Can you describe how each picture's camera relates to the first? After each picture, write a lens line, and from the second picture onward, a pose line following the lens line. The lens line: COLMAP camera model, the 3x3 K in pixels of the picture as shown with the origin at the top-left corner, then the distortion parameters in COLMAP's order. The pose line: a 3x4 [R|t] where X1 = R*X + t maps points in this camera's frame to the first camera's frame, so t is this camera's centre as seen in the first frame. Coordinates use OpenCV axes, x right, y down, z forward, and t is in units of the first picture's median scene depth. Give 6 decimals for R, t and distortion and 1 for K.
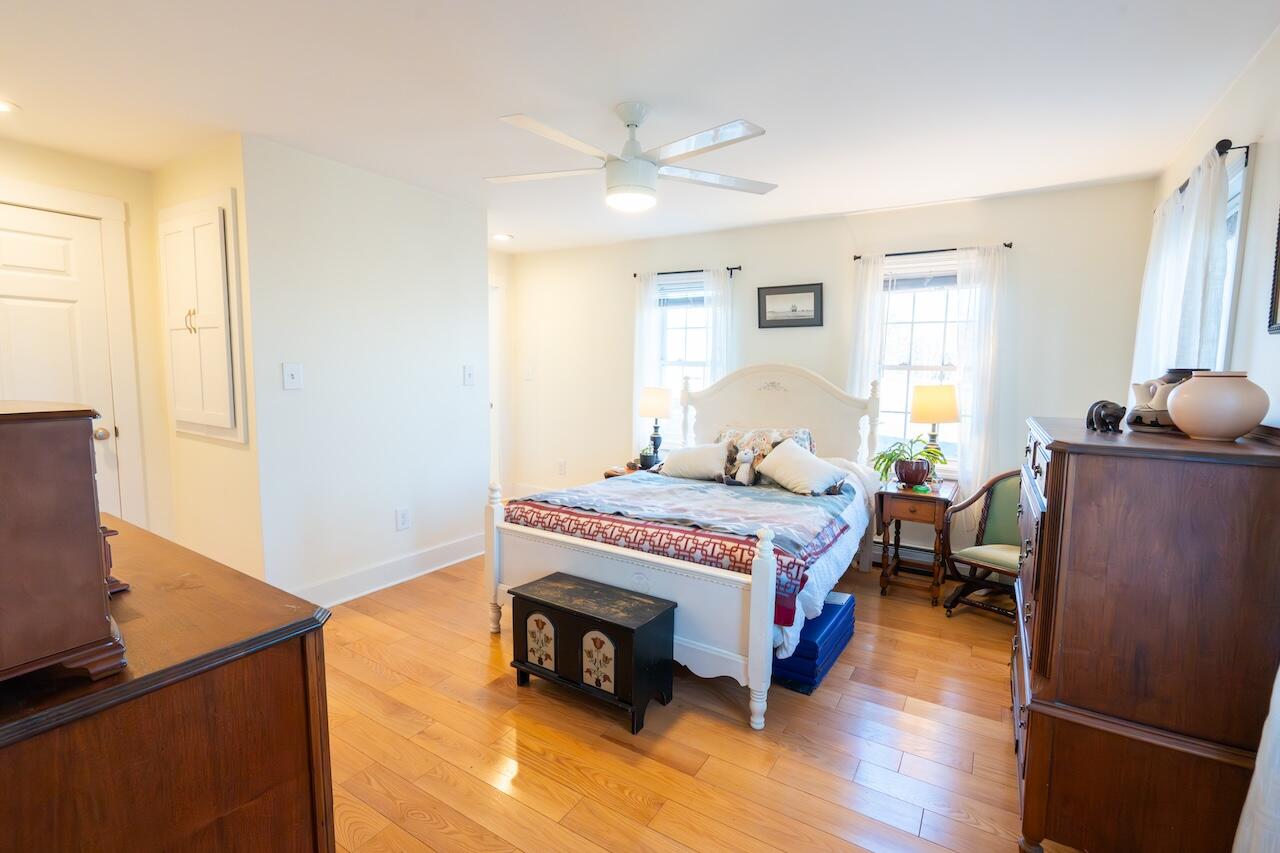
lens RADIAL K [[567.7, 0, 640.0], [0, 567.7, 426.5], [0, 0, 1]] dist [-0.027026, 0.000155]
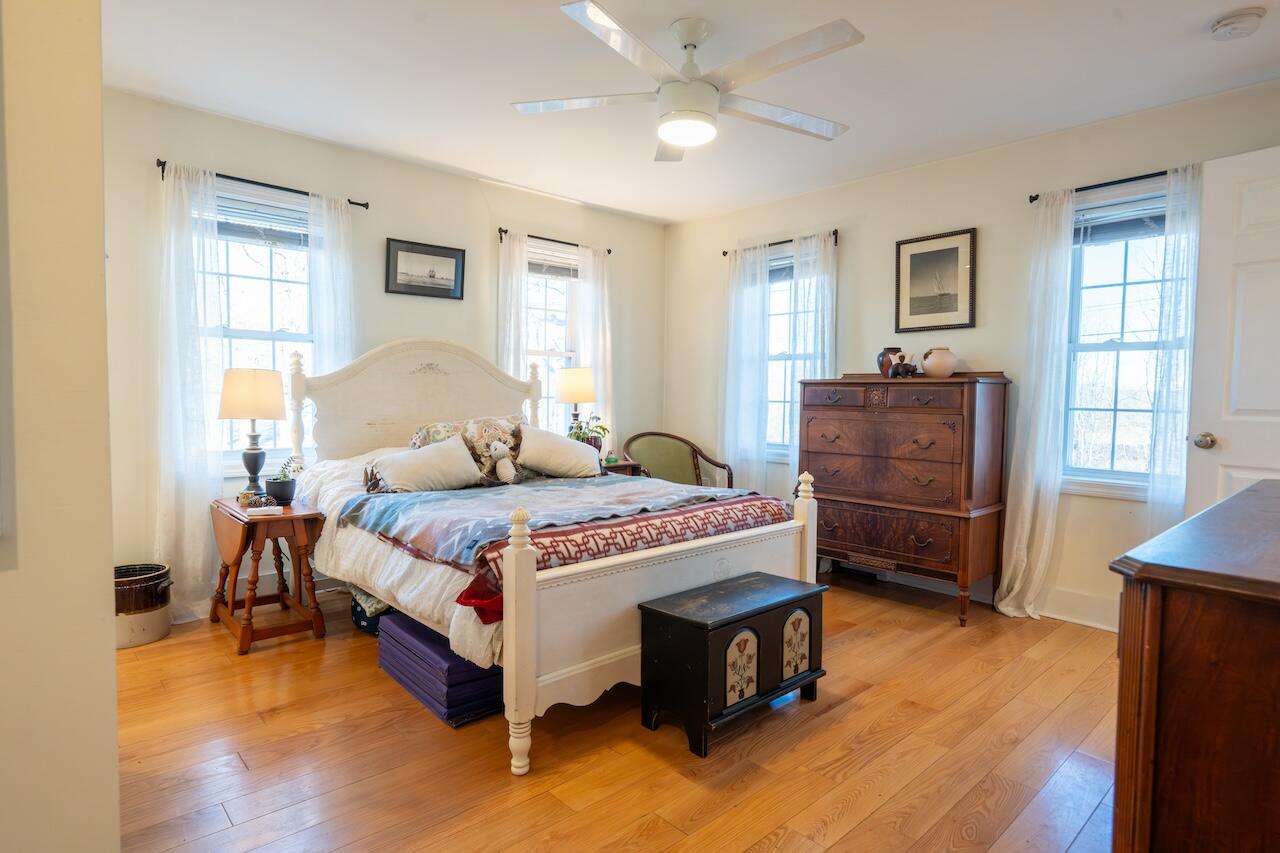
lens RADIAL K [[669.1, 0, 640.0], [0, 669.1, 426.5], [0, 0, 1]] dist [-0.000630, 0.000168]
pose [[0.269911, -0.061439, 0.960923, -0.667485], [0.089245, 0.995263, 0.038567, -0.000048], [-0.958741, 0.075348, 0.274115, 0.528010]]
